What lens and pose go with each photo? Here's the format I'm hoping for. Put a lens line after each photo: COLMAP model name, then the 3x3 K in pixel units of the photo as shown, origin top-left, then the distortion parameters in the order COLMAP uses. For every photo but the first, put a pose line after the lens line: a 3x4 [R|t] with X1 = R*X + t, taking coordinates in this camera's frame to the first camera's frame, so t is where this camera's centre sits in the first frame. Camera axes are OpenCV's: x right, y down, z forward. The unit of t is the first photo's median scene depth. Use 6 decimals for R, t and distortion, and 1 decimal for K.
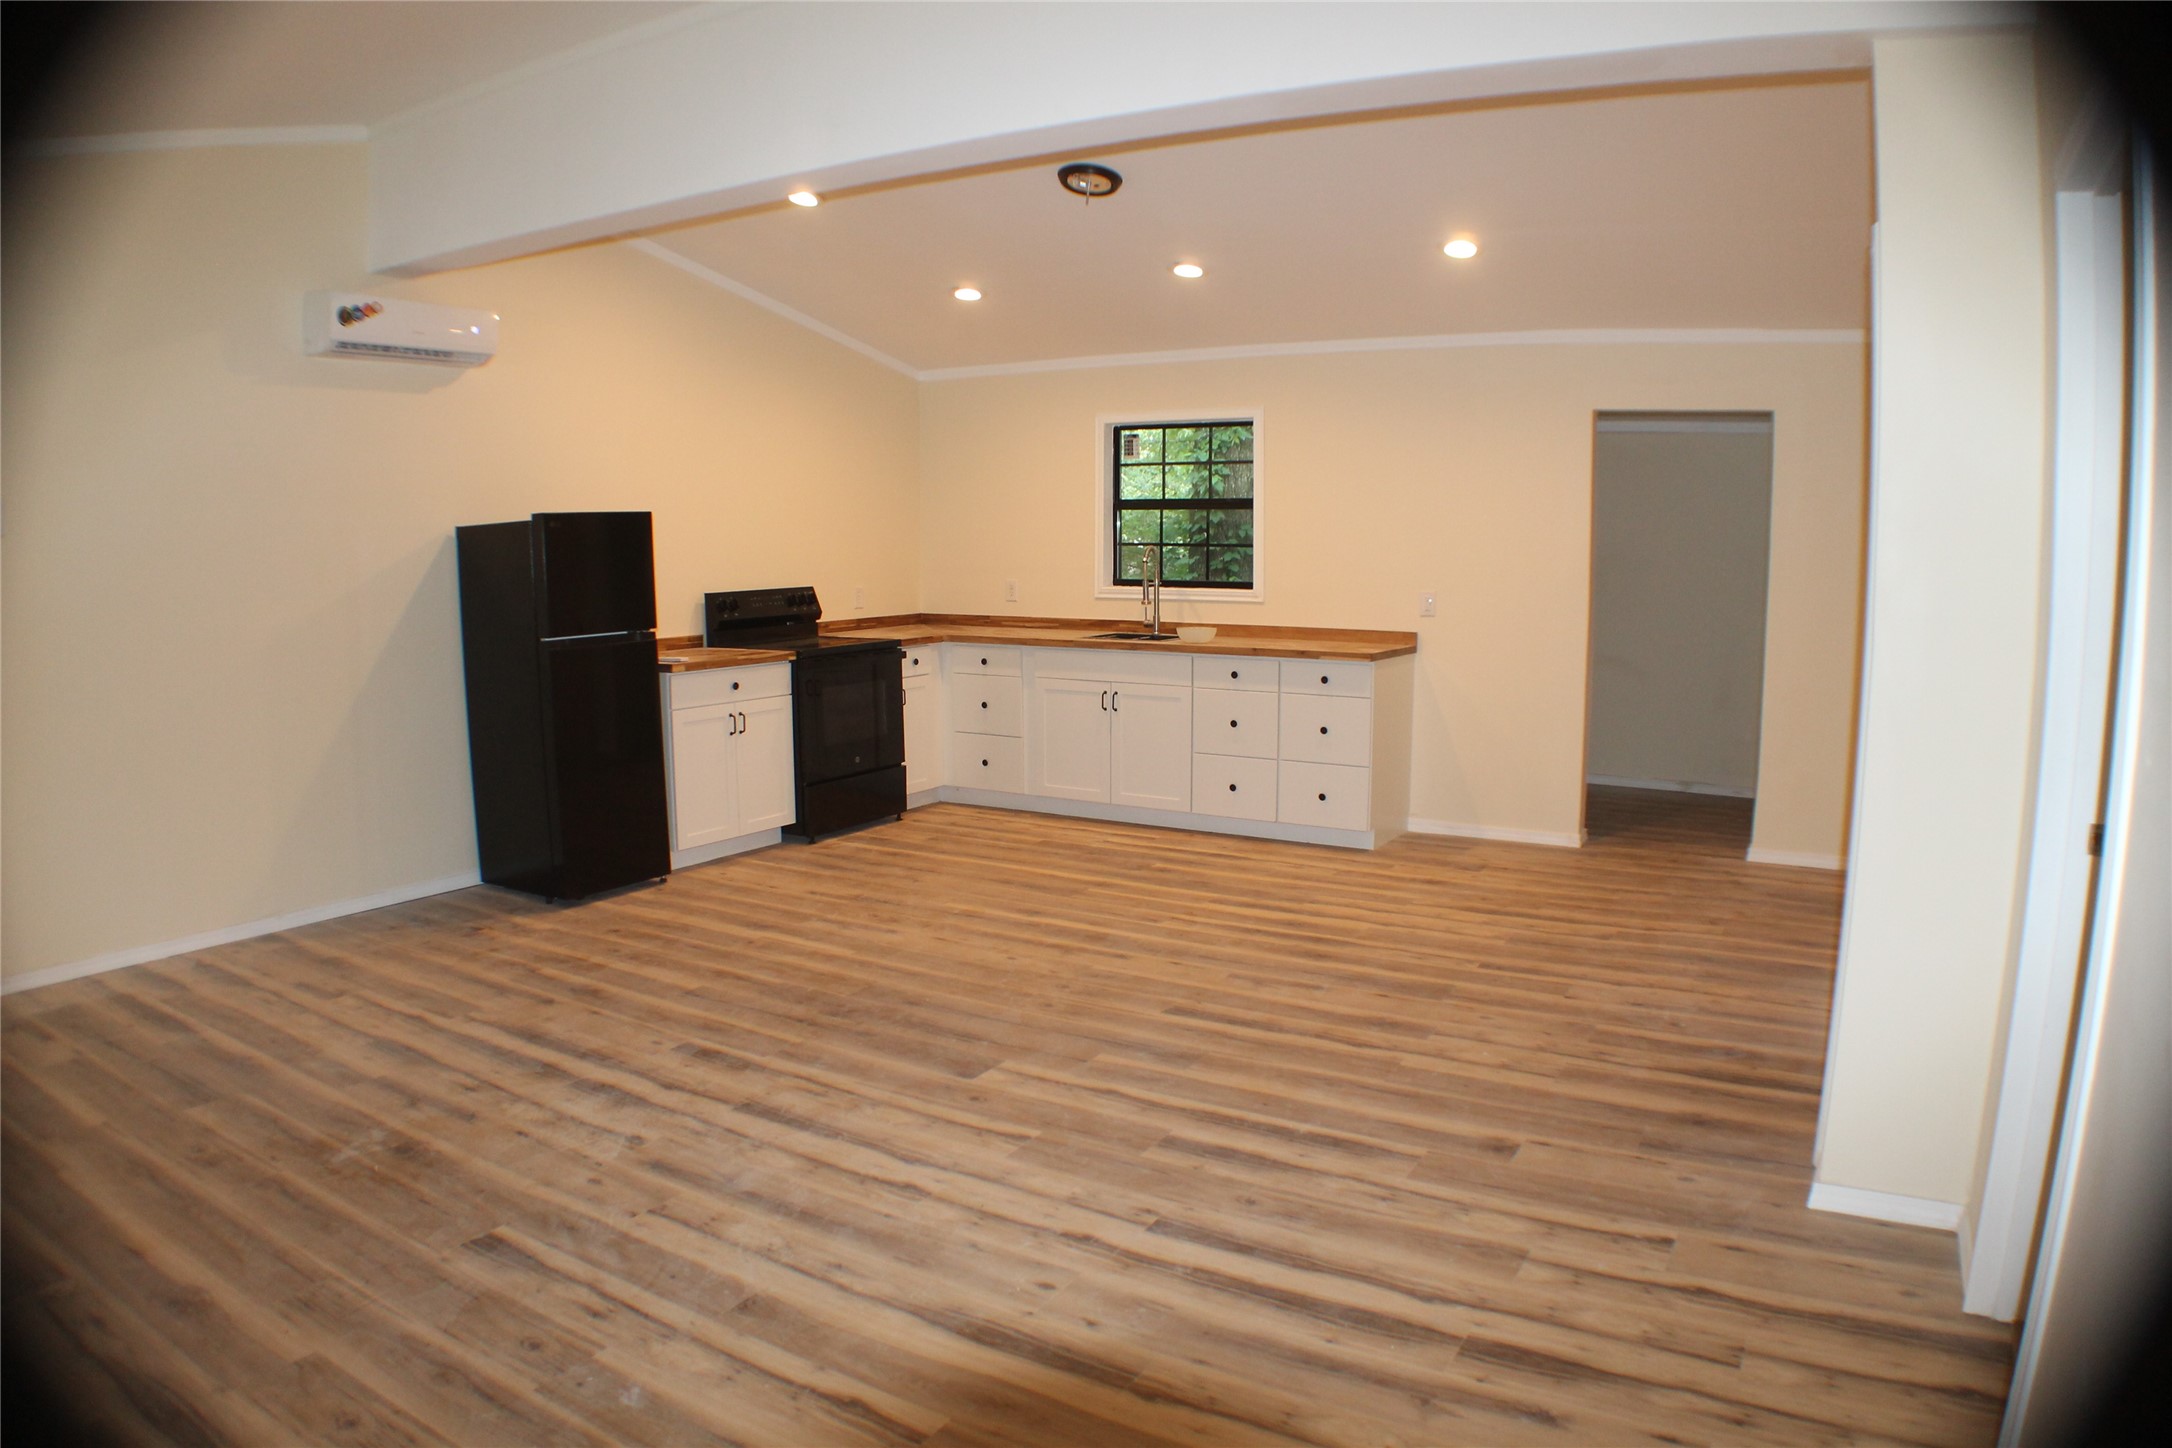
lens RADIAL K [[1403.0, 0, 1085.4], [0, 1403.0, 741.3], [0, 0, 1]] dist [-0.244931, 0.098488]
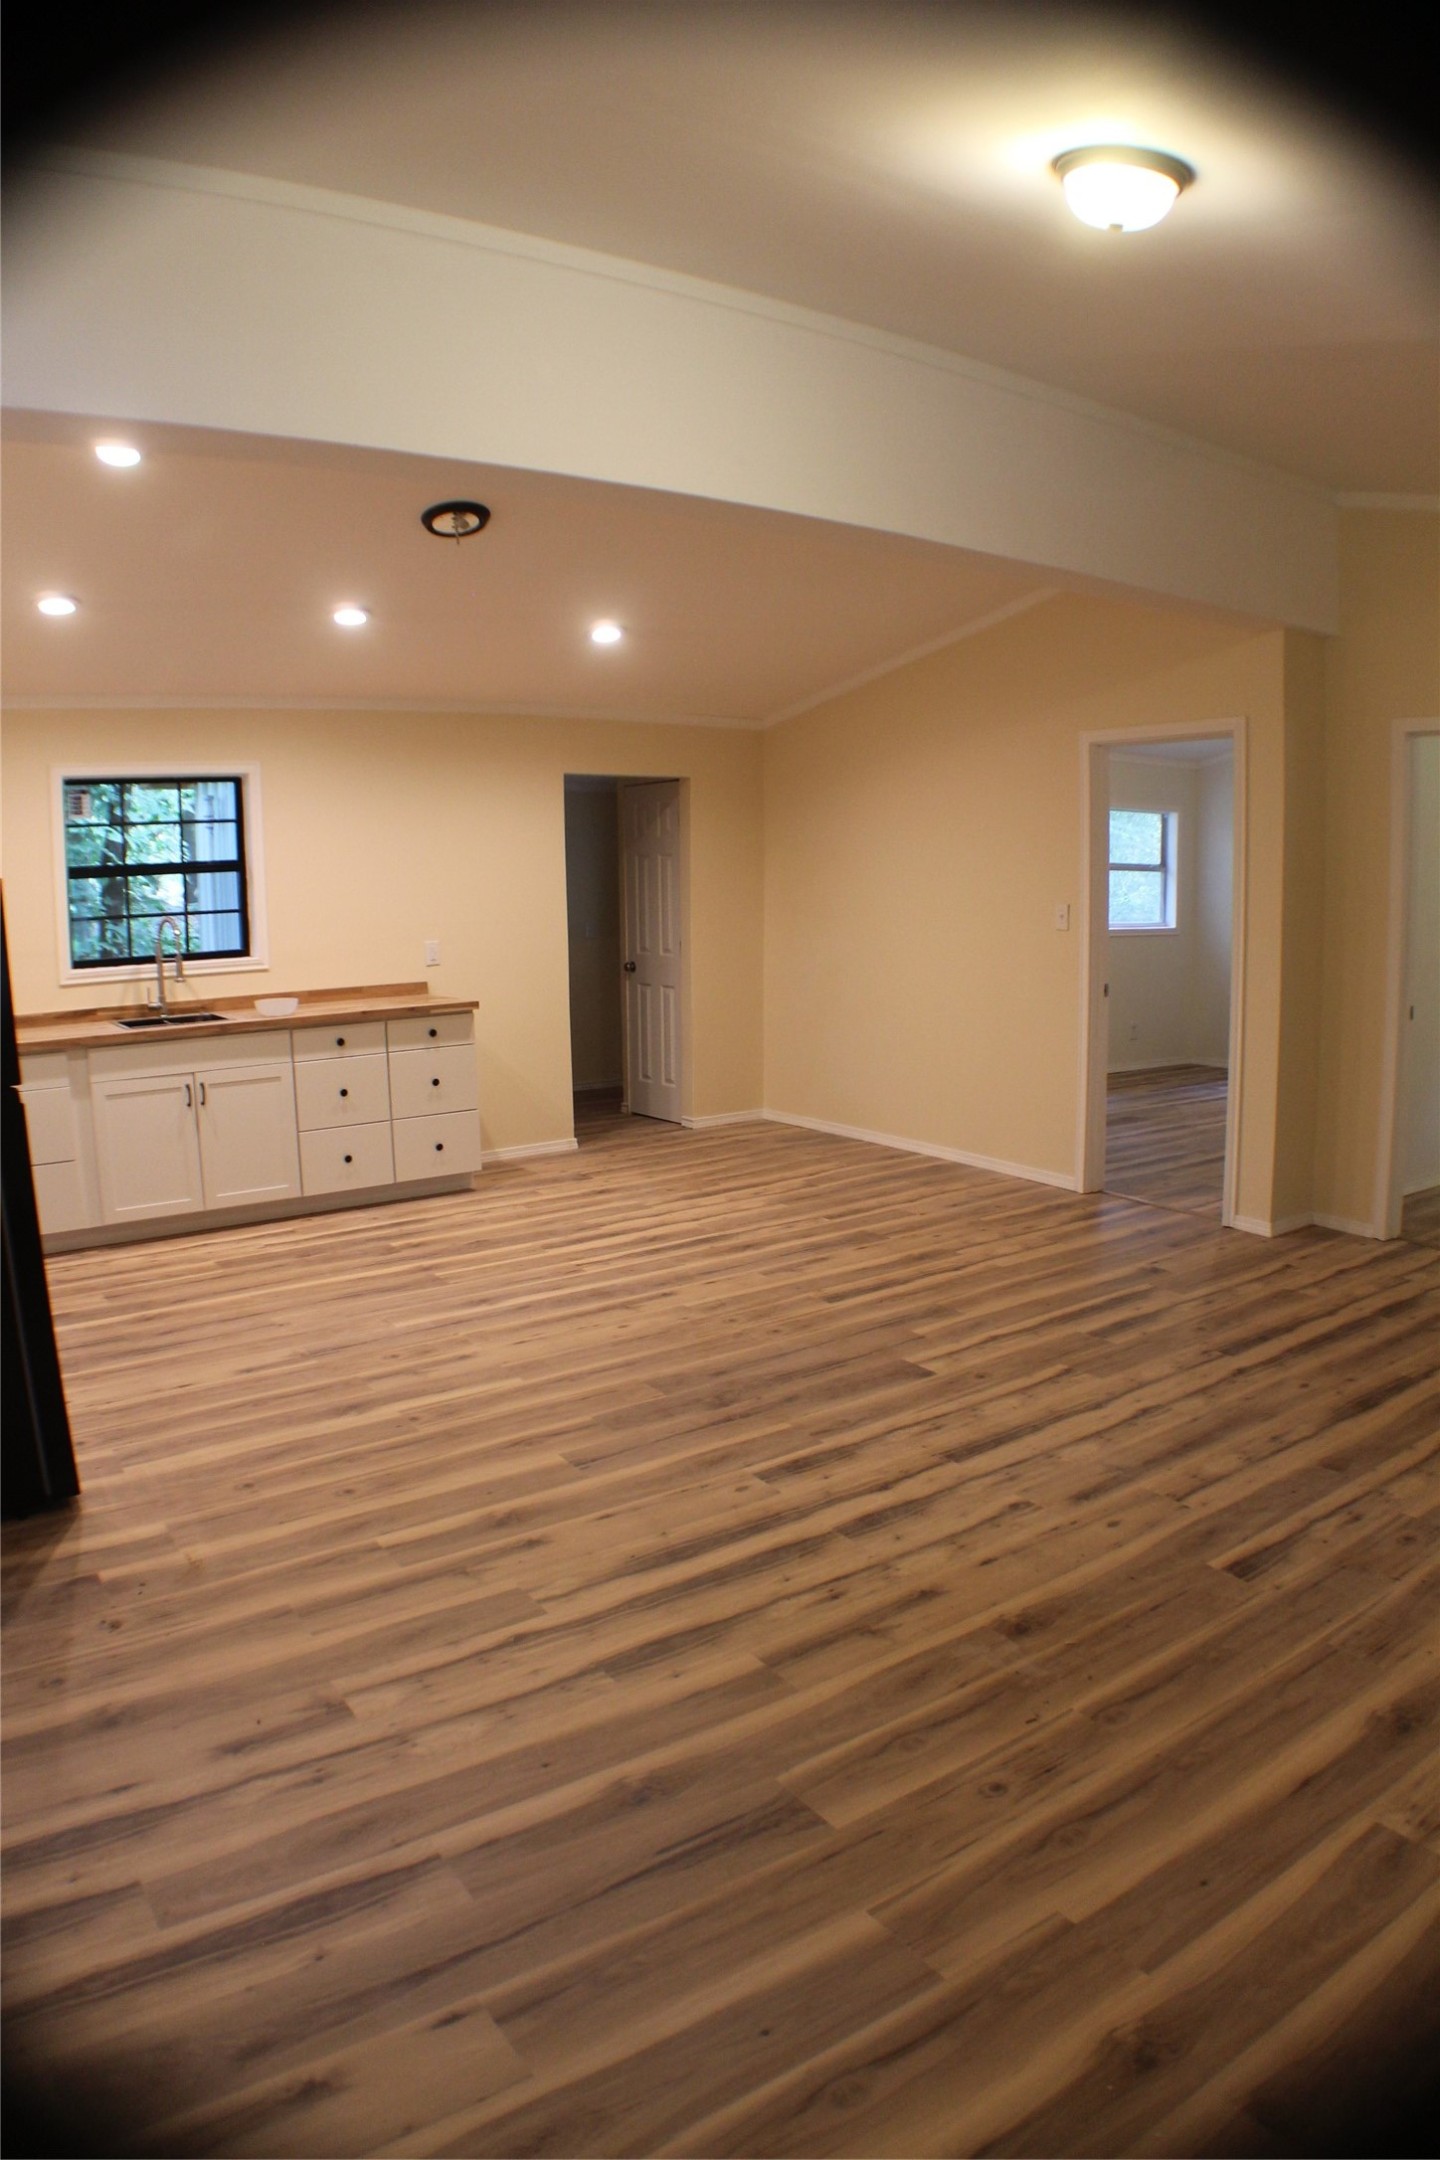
lens RADIAL K [[1395.3, 0, 710.9], [0, 1395.3, 1113.5], [0, 0, 1]] dist [-0.244931, 0.098488]
pose [[0.410772, -0.164794, 0.896721, -1.023942], [0.149550, 0.982387, 0.112031, -0.106291], [-0.899389, 0.088085, 0.428182, 0.604164]]
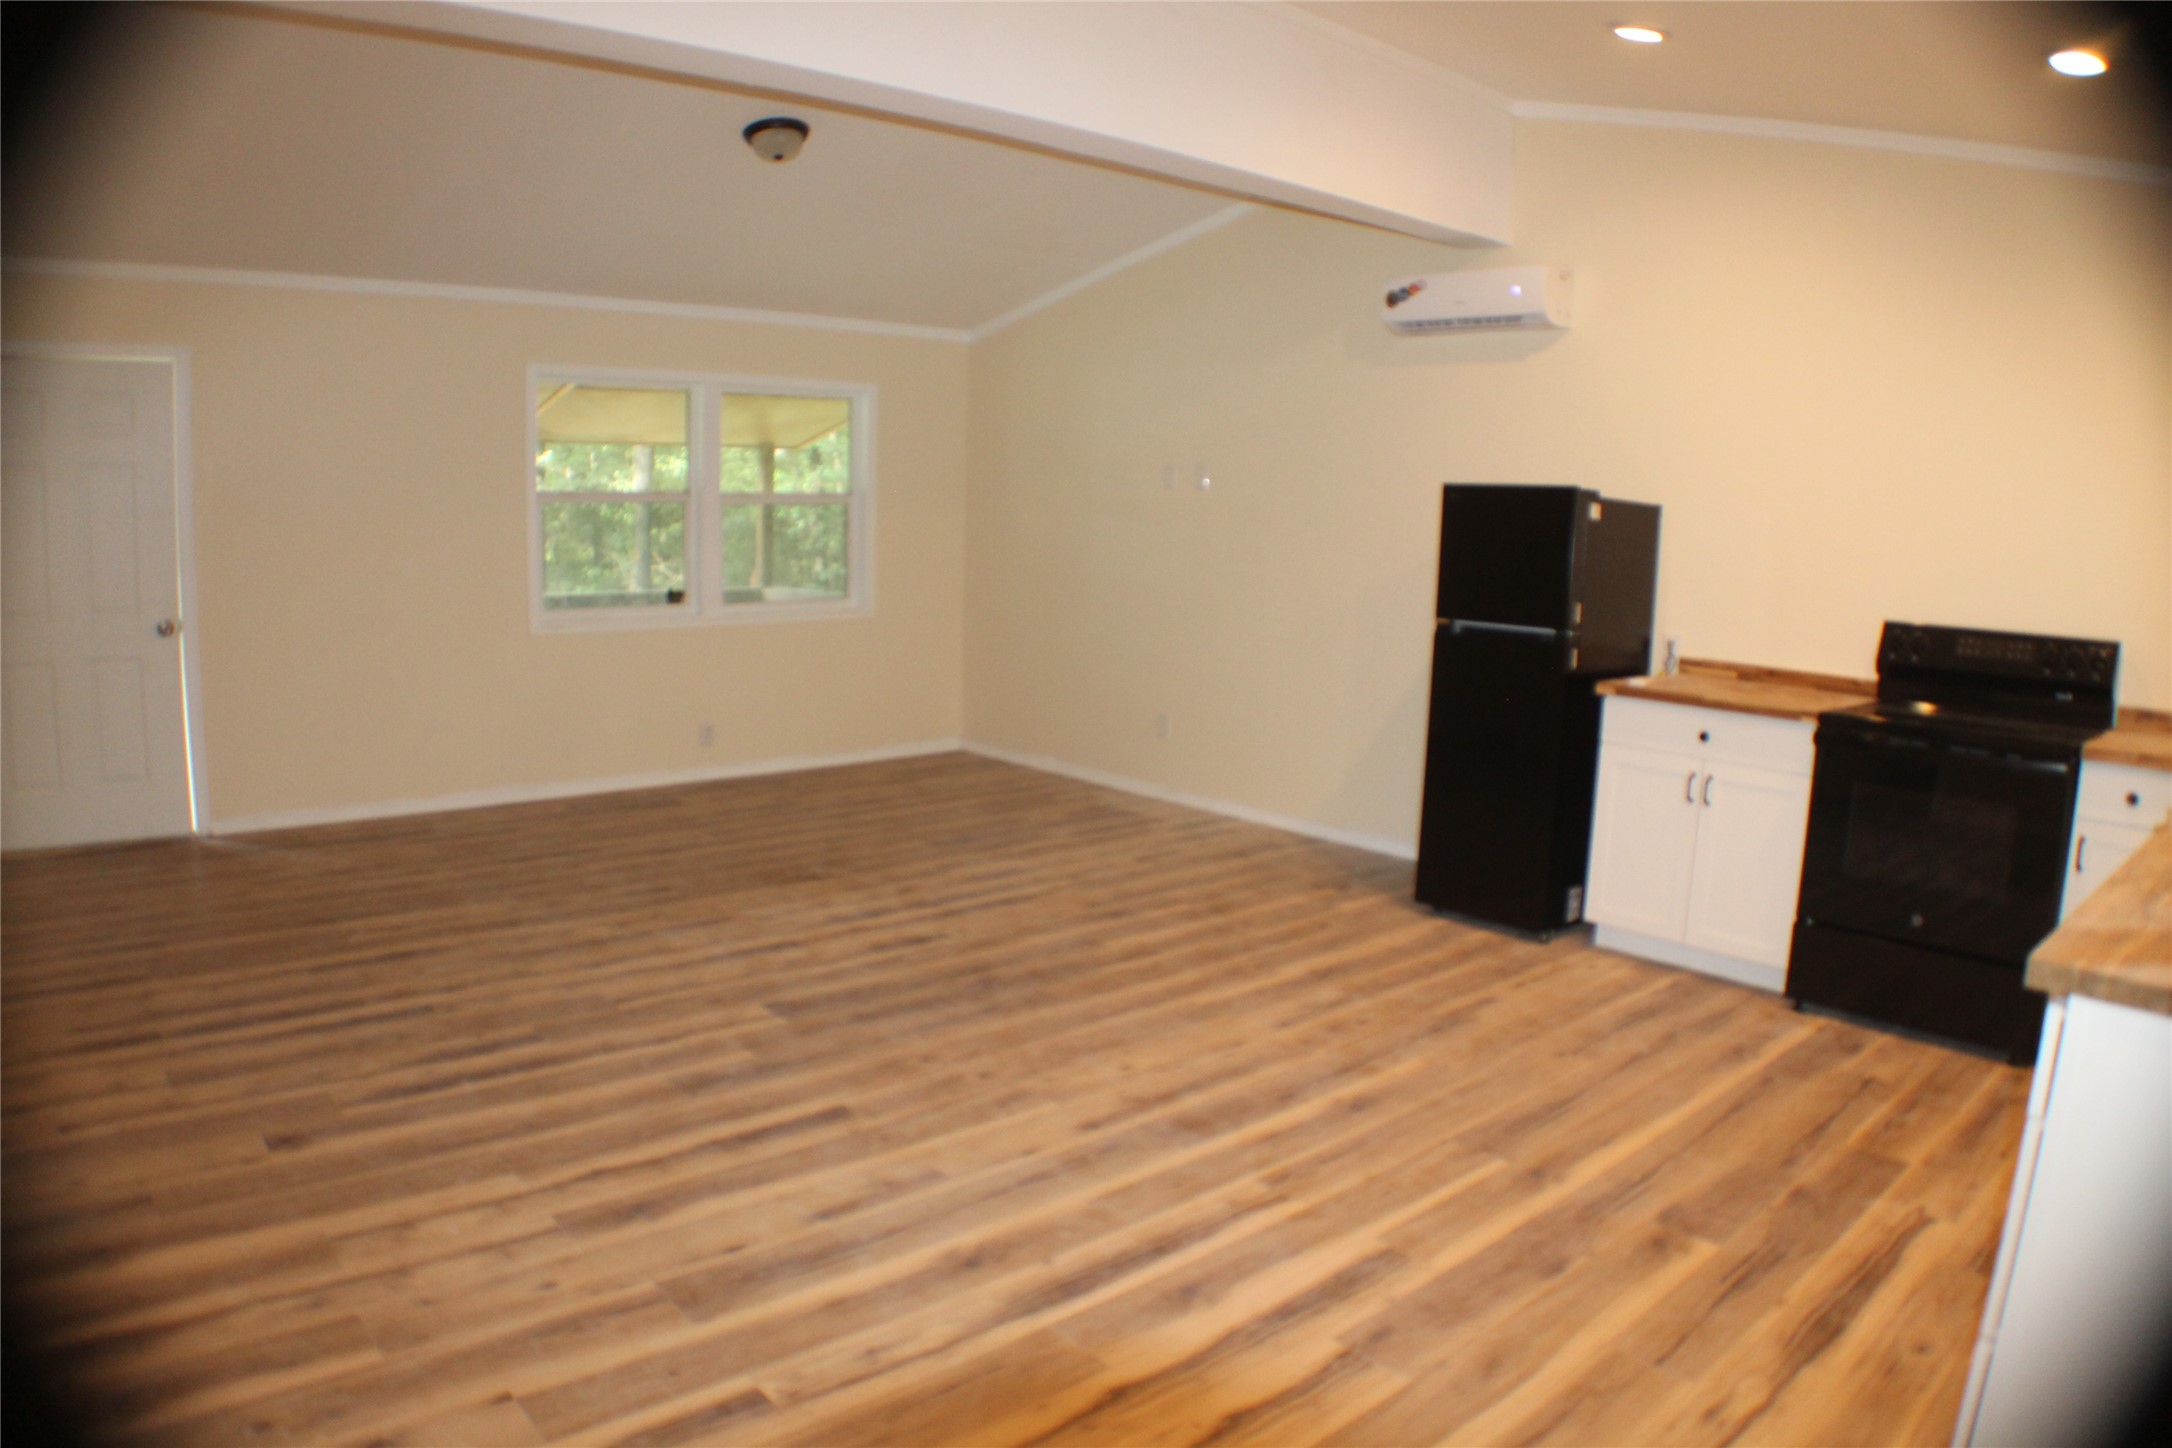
lens RADIAL K [[1403.0, 0, 1085.4], [0, 1403.0, 741.3], [0, 0, 1]] dist [-0.244931, 0.098488]
pose [[-0.294925, 0.143685, -0.944655, 0.735083], [-0.165795, 0.965938, 0.198684, -0.183053], [0.941027, 0.215216, -0.261057, 1.329321]]
